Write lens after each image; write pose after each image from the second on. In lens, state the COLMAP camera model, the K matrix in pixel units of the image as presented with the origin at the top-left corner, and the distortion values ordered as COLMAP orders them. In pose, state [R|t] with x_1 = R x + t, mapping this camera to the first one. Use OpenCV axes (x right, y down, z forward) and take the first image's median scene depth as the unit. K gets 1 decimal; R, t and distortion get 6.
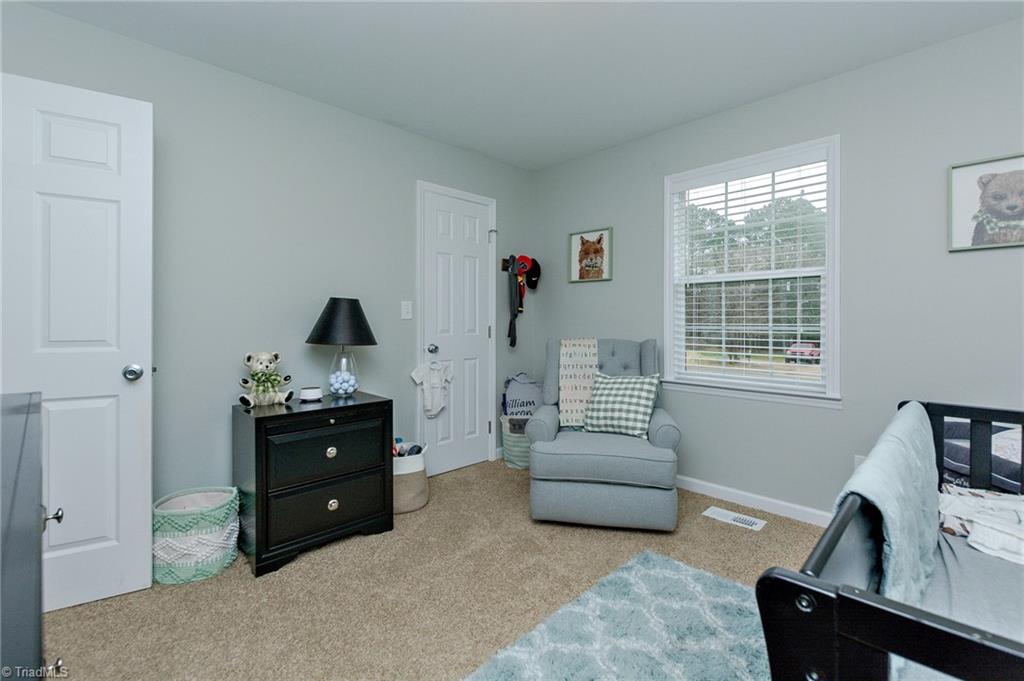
lens RADIAL K [[456.0, 0, 511.3], [0, 456.0, 329.2], [0, 0, 1]] dist [-0.036156, 0.000058]
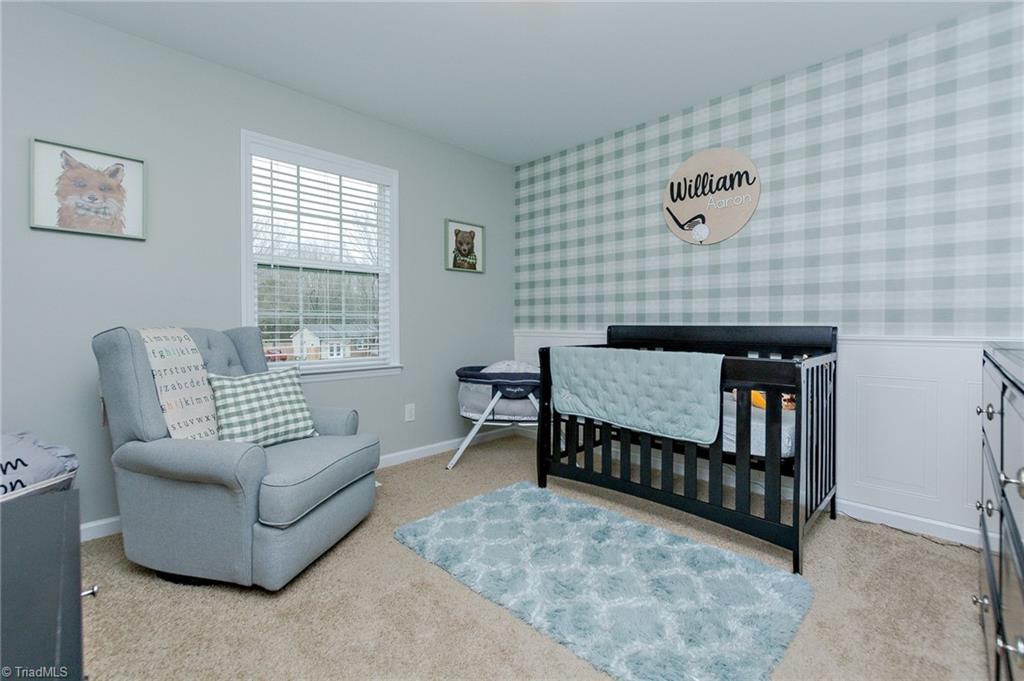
lens RADIAL K [[441.8, 0, 551.5], [0, 441.8, 321.5], [0, 0, 1]] dist [0.002771, 0.000039]
pose [[-0.038544, -0.010421, 0.999203, -0.581426], [-0.005439, 0.999933, 0.010219, 0.000936], [-0.999242, -0.005041, -0.038598, 0.546612]]
